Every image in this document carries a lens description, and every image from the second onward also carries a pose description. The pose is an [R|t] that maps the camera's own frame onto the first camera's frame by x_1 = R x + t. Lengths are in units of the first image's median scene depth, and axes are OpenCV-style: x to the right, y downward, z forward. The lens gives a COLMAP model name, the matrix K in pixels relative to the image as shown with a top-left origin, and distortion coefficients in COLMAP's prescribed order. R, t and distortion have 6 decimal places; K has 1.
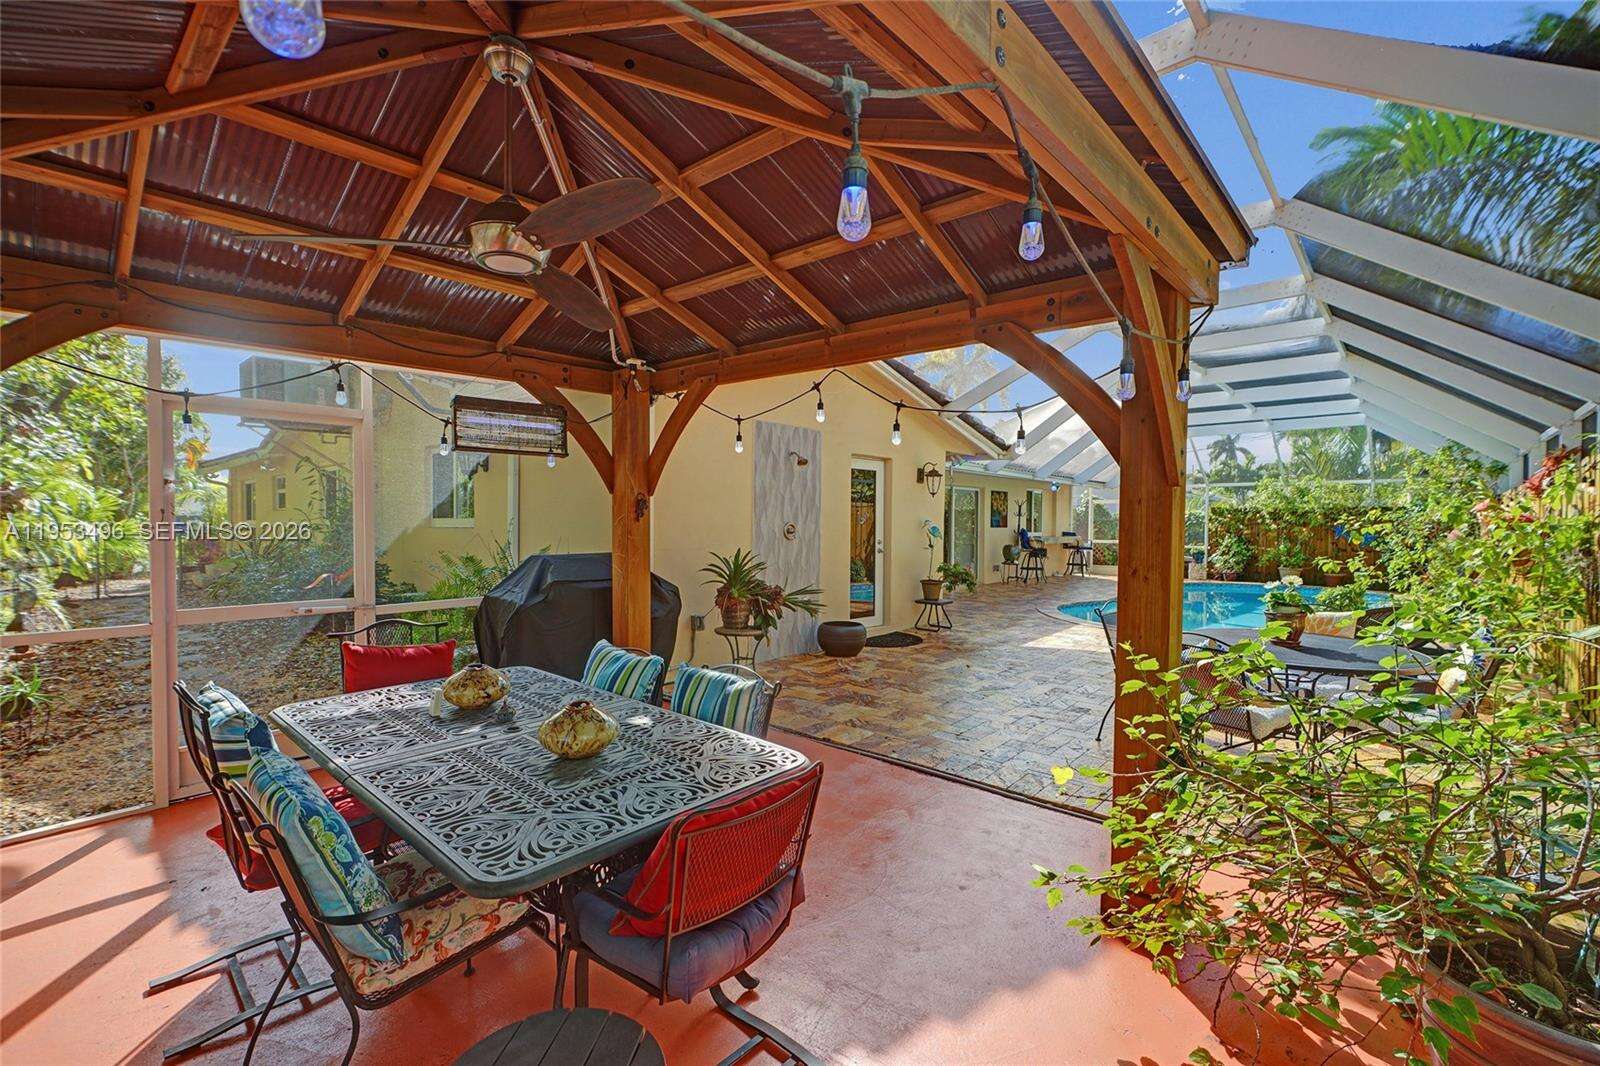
lens RADIAL K [[710.2, 0, 799.2], [0, 710.2, 535.2], [0, 0, 1]] dist [-0.009076, 0.005598]
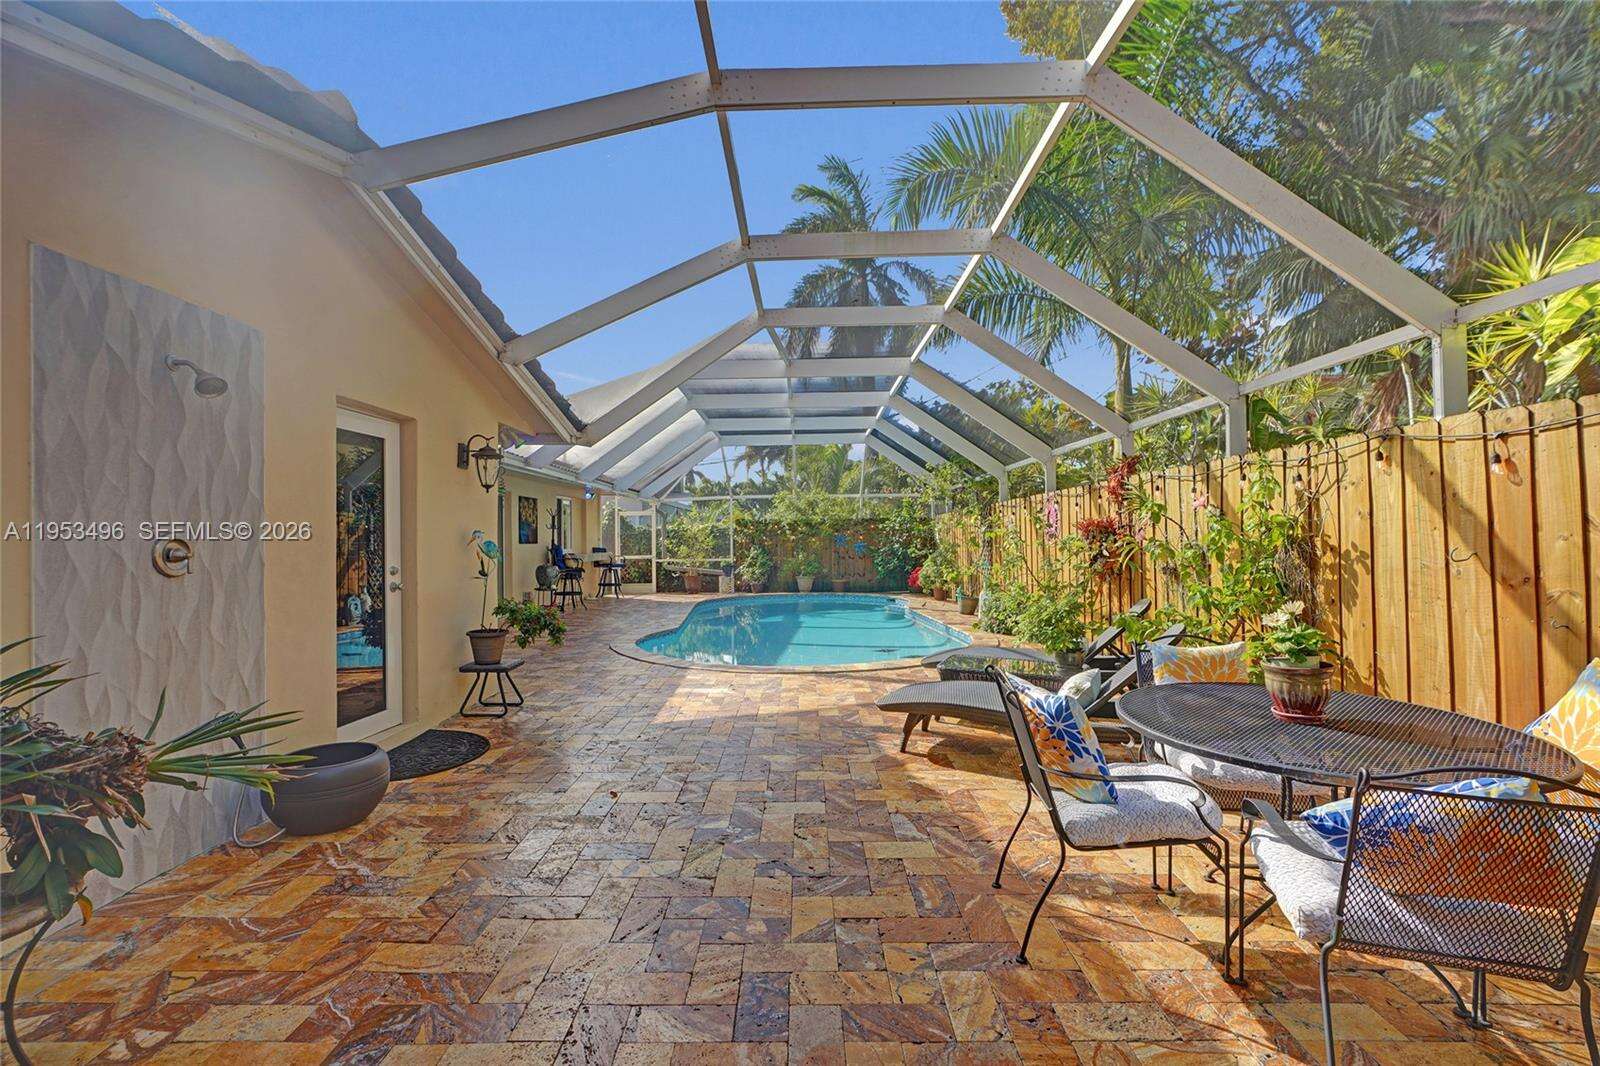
lens RADIAL K [[710.2, 0, 799.2], [0, 710.2, 535.2], [0, 0, 1]] dist [-0.009076, 0.005598]
pose [[0.757530, -0.013537, 0.652660, -0.004364], [0.029841, 0.999458, -0.013906, -0.000873], [-0.652118, 0.030010, 0.757523, 0.364262]]
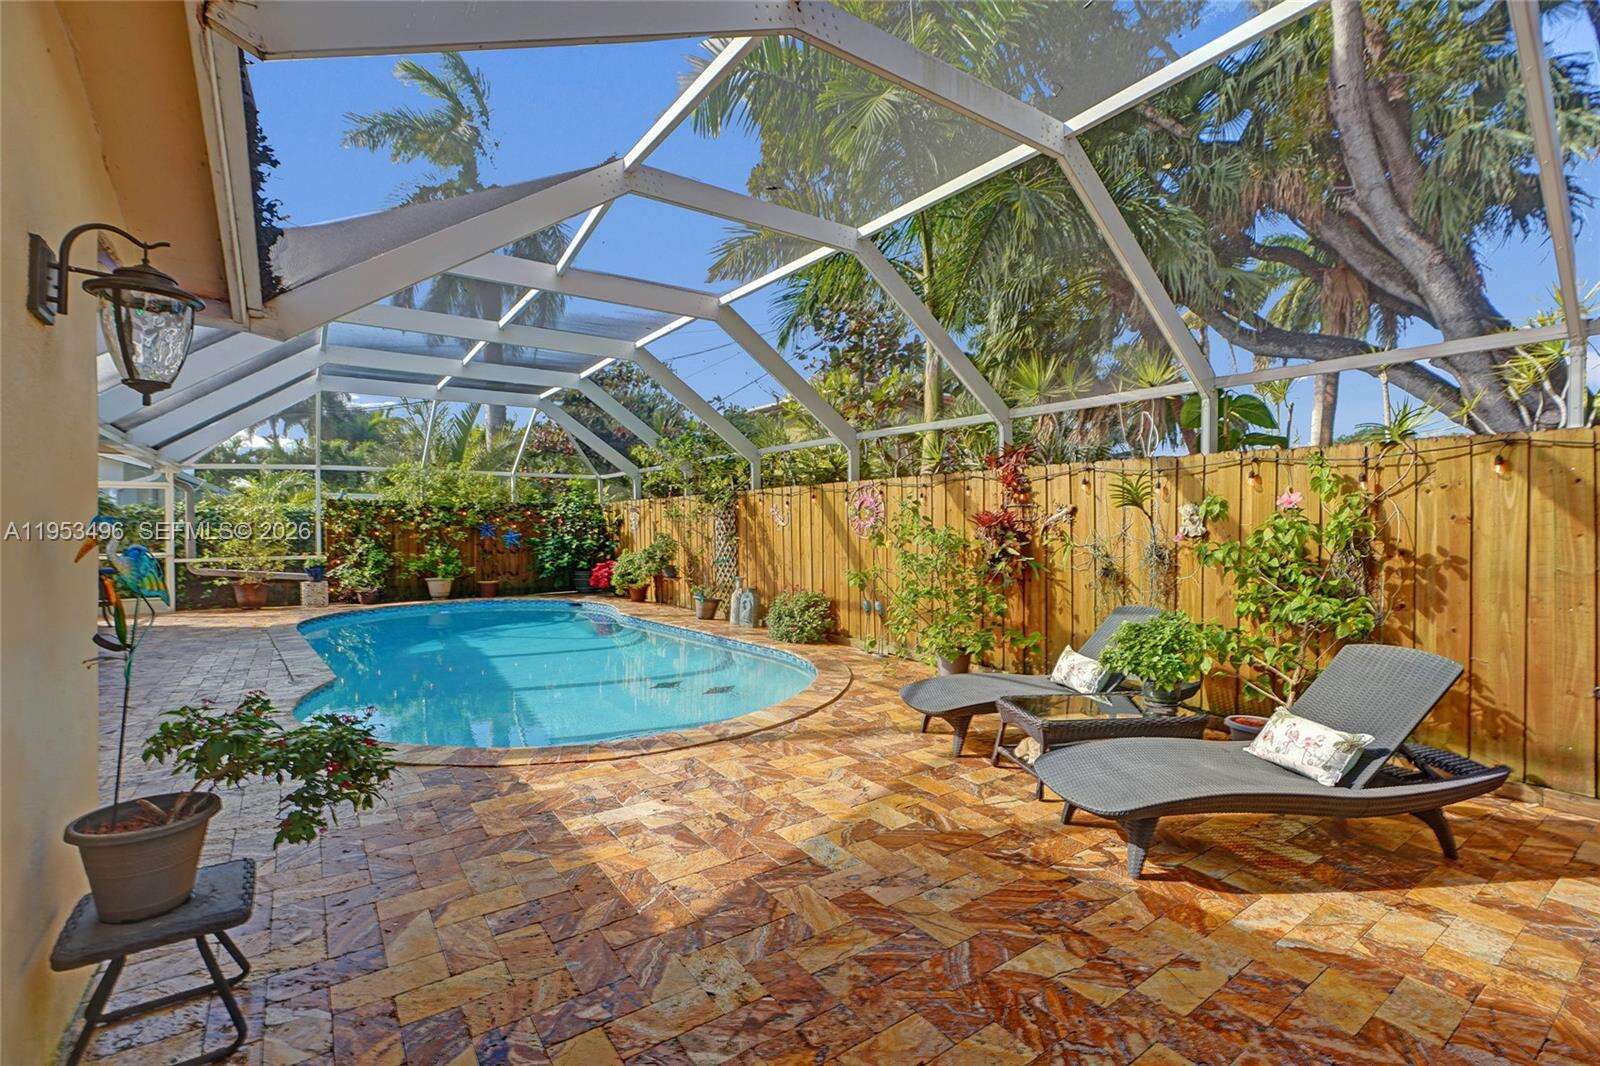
lens RADIAL K [[709.9, 0, 799.6], [0, 709.9, 536.7], [0, 0, 1]] dist [-0.011995, 0.004956]
pose [[0.235971, -0.027725, 0.971364, 0.032190], [0.021817, 0.999492, 0.023228, -0.017044], [-0.971515, 0.015711, 0.236456, 0.752213]]
